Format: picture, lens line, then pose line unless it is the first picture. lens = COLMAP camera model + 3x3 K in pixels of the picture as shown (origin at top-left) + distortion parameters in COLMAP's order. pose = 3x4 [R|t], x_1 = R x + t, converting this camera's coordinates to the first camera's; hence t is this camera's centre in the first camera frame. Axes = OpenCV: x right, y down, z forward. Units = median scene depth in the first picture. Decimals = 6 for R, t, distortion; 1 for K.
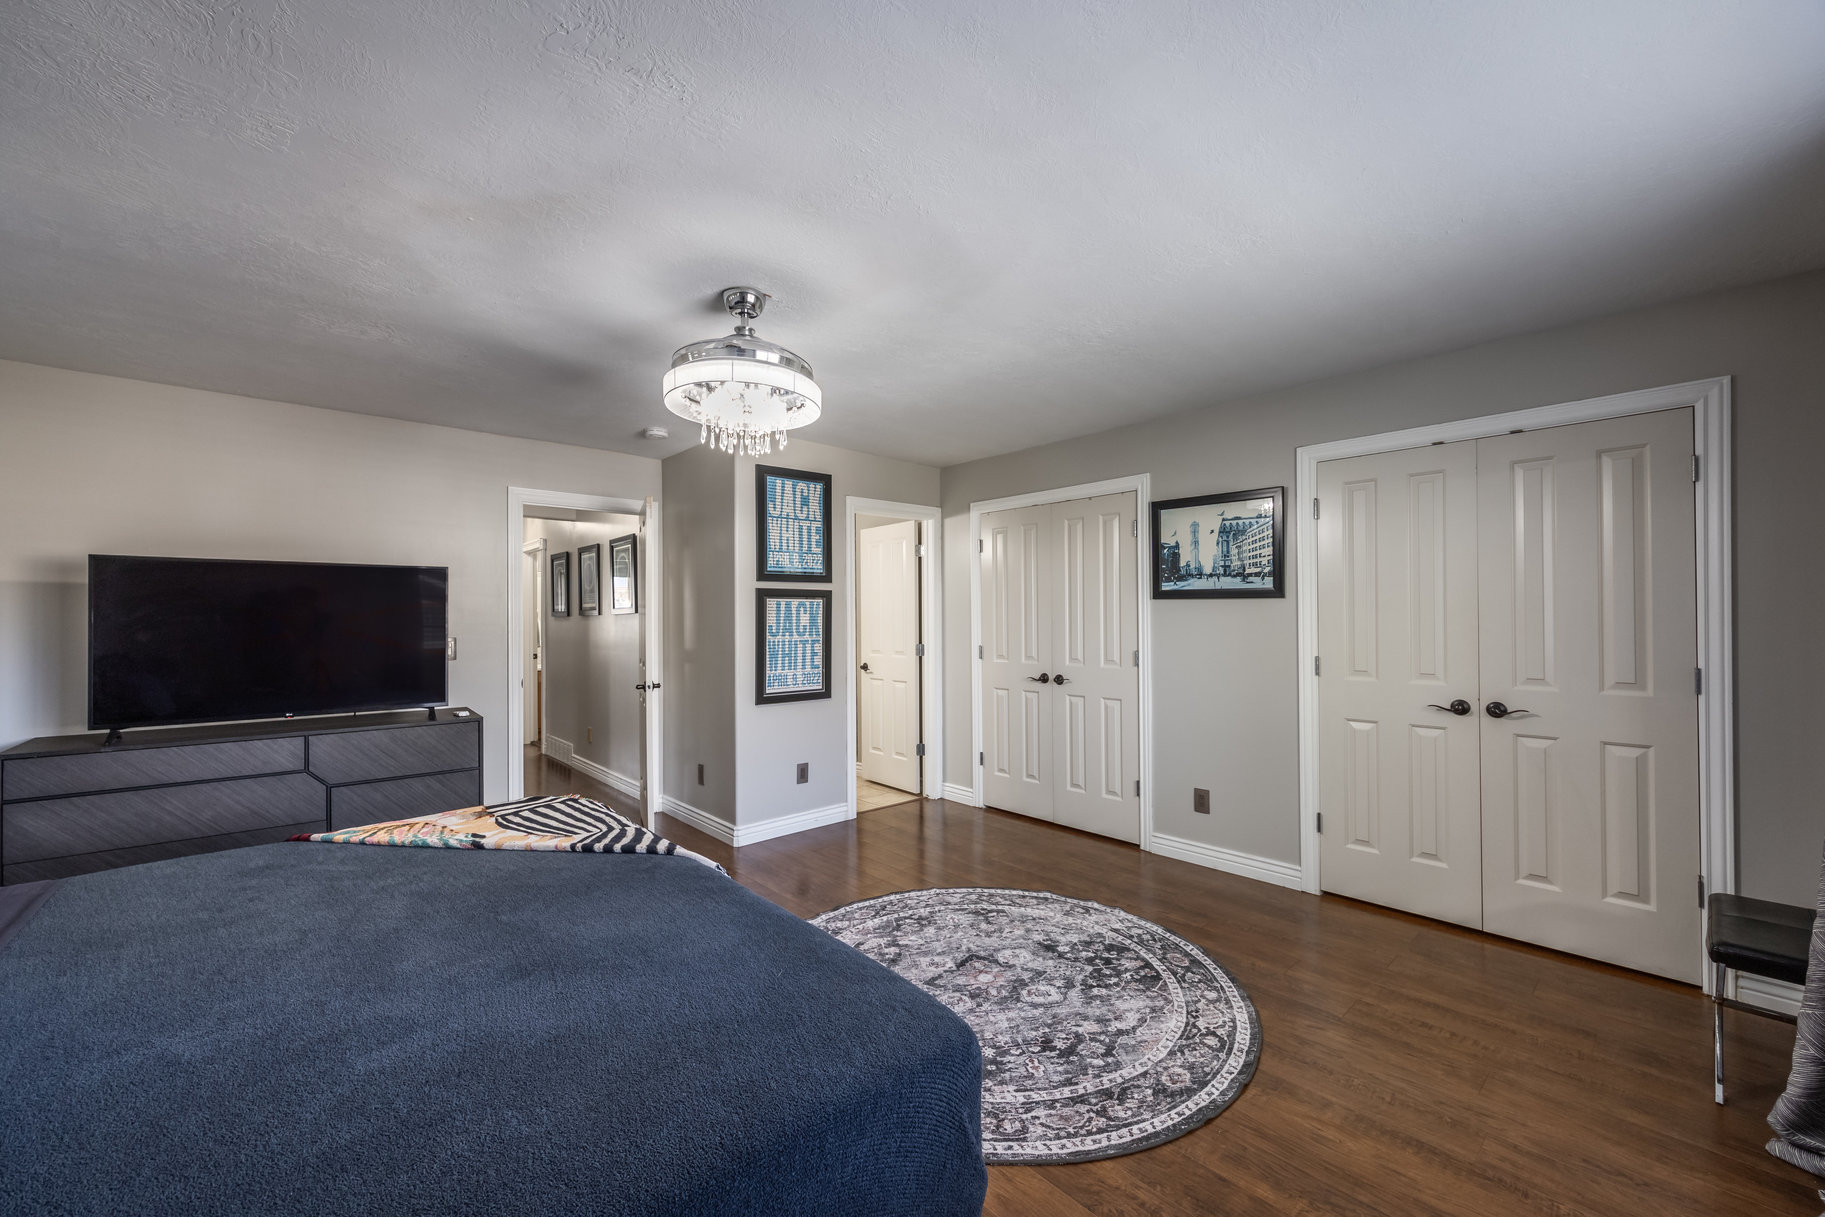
lens RADIAL K [[691.4, 0, 918.6], [0, 691.4, 611.0], [0, 0, 1]] dist [0.001235, 0.000340]
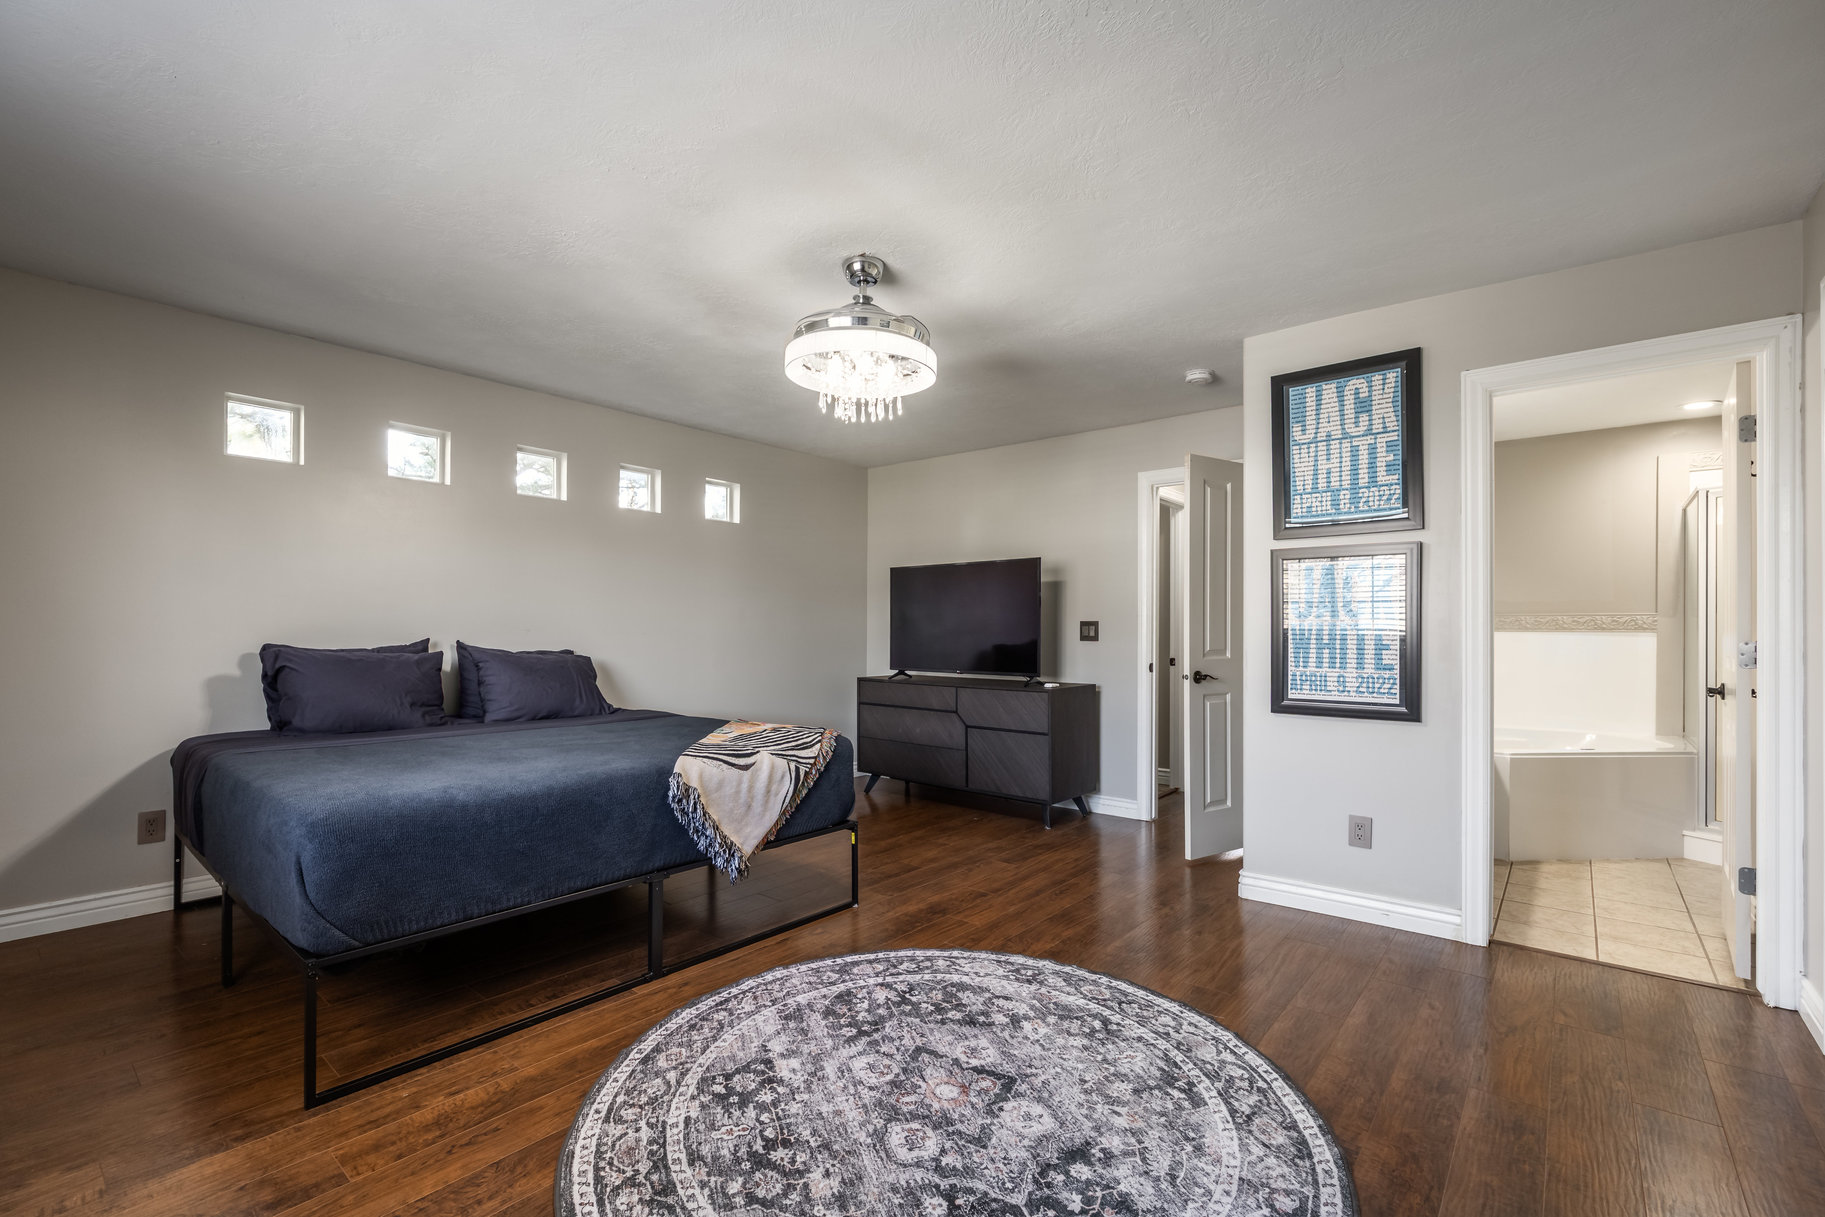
lens RADIAL K [[780.4, 0, 902.2], [0, 780.4, 617.6], [0, 0, 1]] dist [-0.002905, -0.000819]
pose [[0.166128, -0.009509, -0.986058, 0.741993], [0.008582, 0.999930, -0.008197, 0.060317], [0.986067, -0.007100, 0.166198, 0.724470]]
